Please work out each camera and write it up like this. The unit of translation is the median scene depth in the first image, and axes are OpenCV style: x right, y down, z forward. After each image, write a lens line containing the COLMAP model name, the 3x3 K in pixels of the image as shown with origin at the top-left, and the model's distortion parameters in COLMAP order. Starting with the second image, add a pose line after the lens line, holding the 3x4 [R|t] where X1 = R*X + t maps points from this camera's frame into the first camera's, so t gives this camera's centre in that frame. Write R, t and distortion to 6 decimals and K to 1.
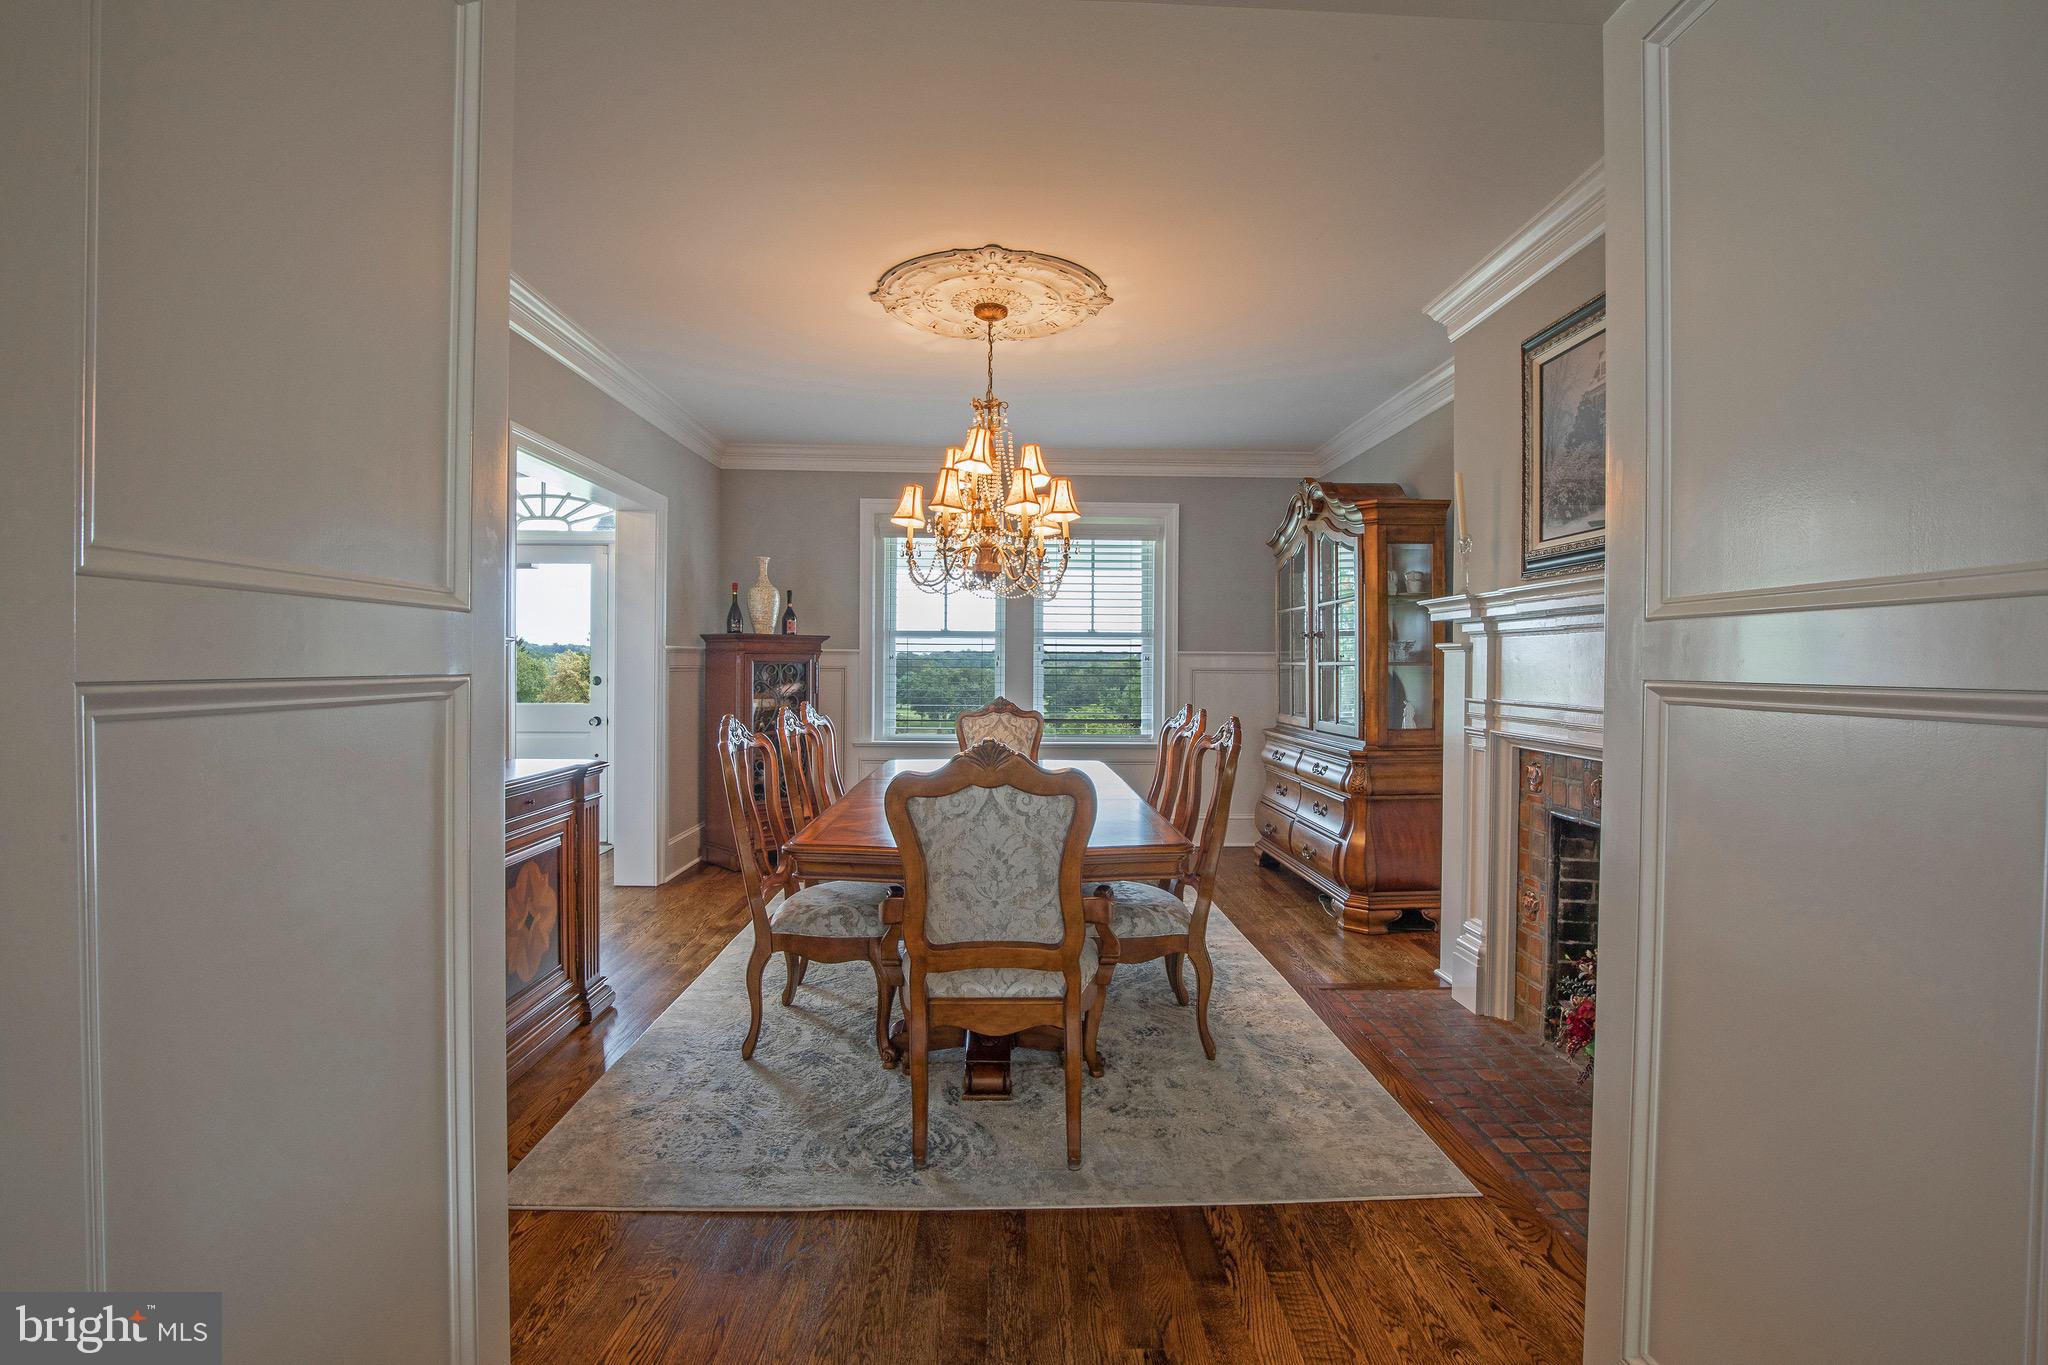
lens RADIAL K [[939.8, 0, 1030.0], [0, 939.8, 681.6], [0, 0, 1]] dist [-0.032293, 0.005886]
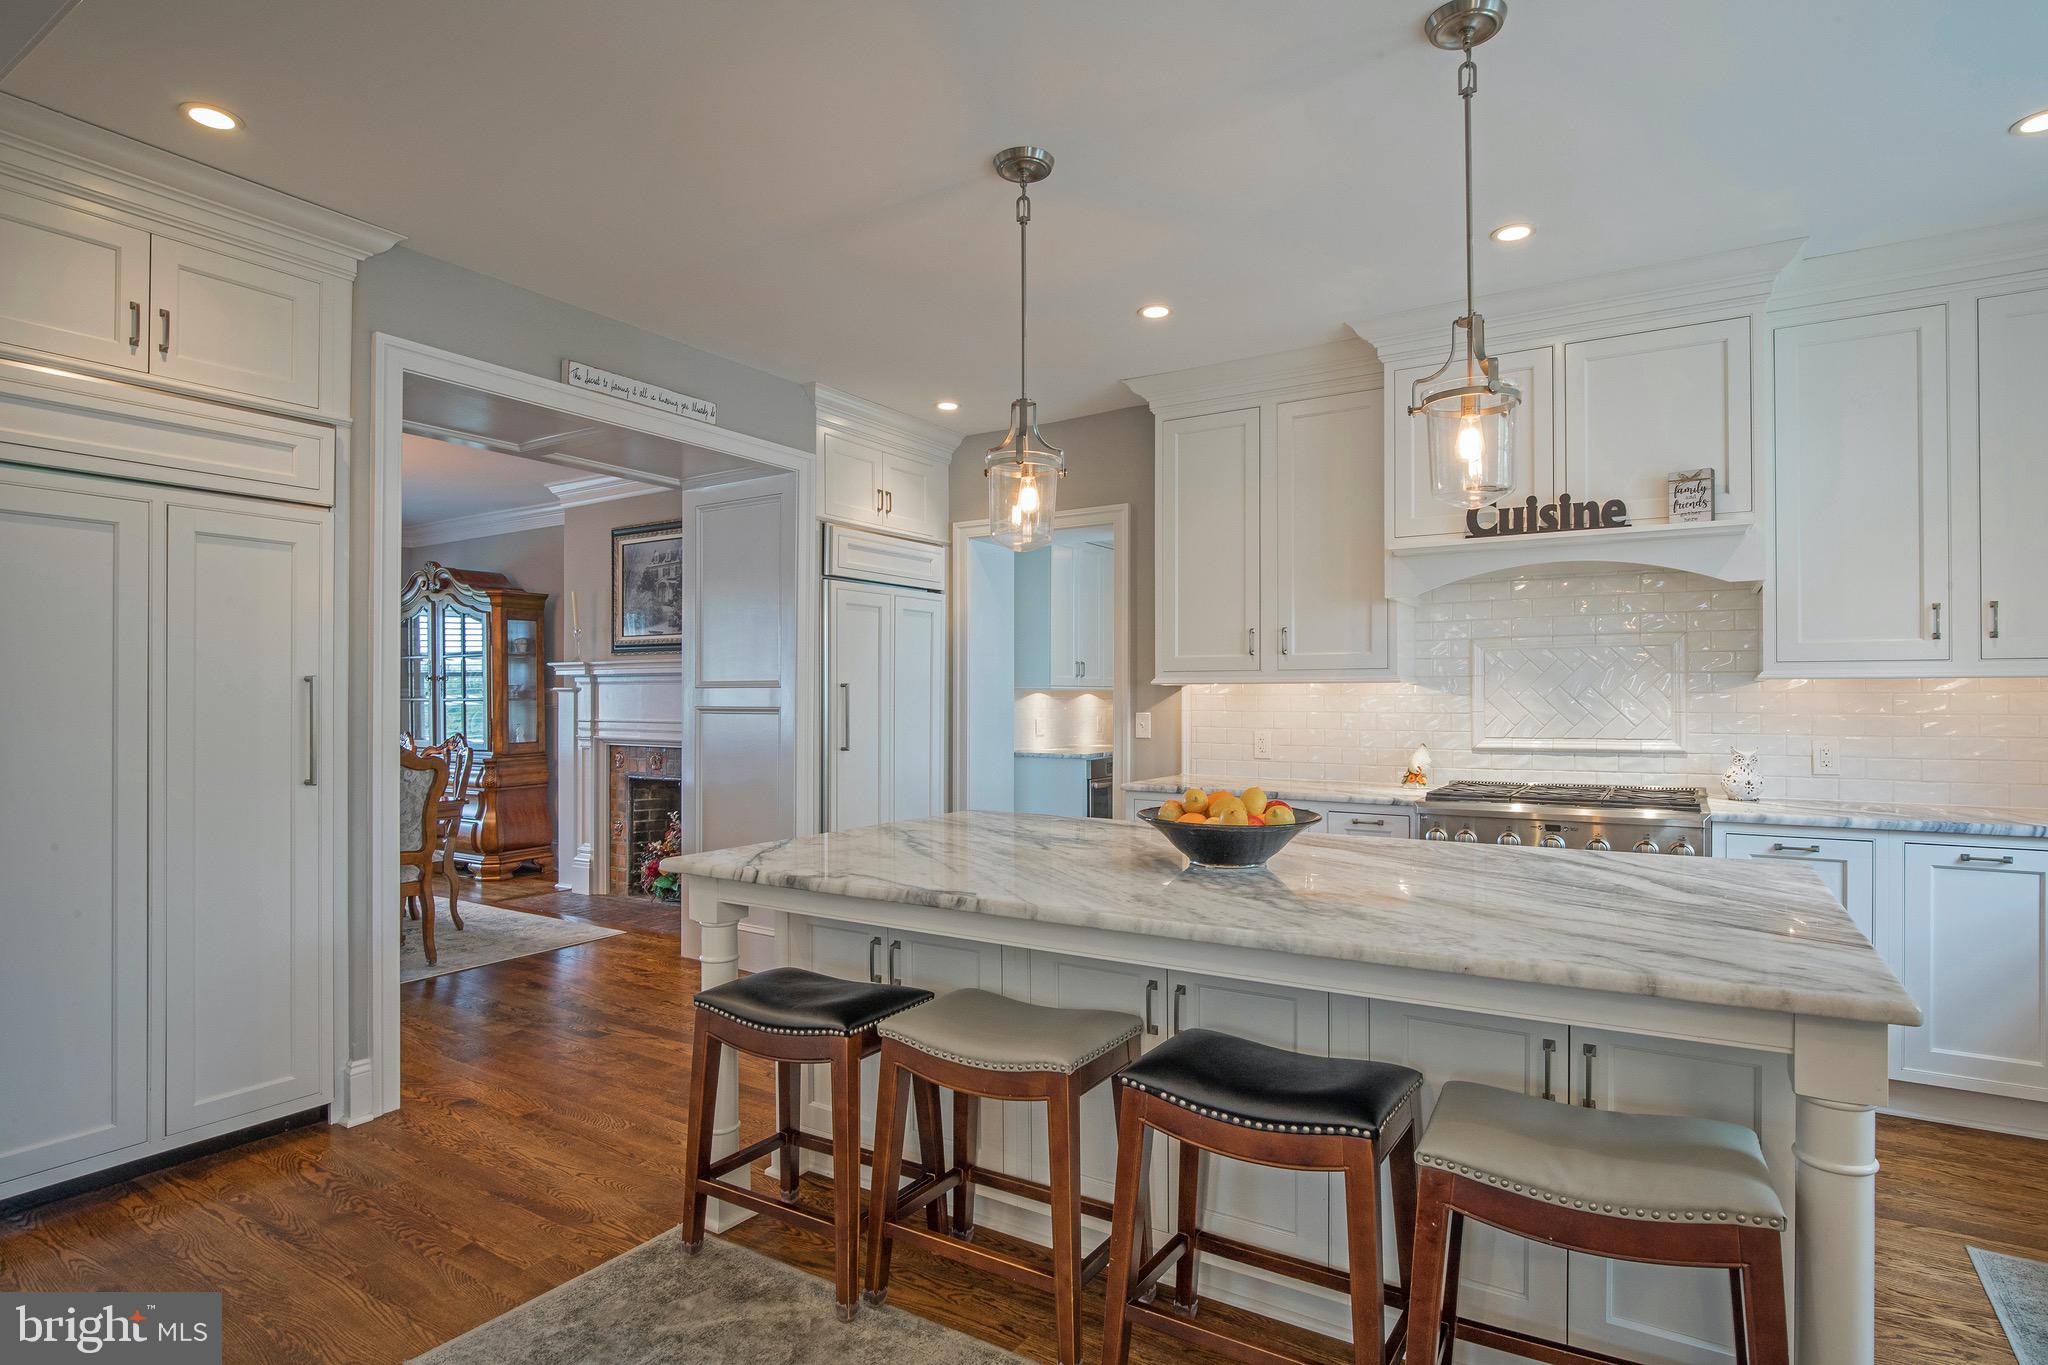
lens RADIAL K [[1065.2, 0, 1027.8], [0, 1065.2, 684.6], [0, 0, 1]] dist [-0.002399, -0.000957]
pose [[0.566047, 0.004213, 0.824362, -0.564312], [0.018922, 0.999657, -0.018101, 0.003869], [-0.824156, 0.025844, 0.565773, -0.666666]]
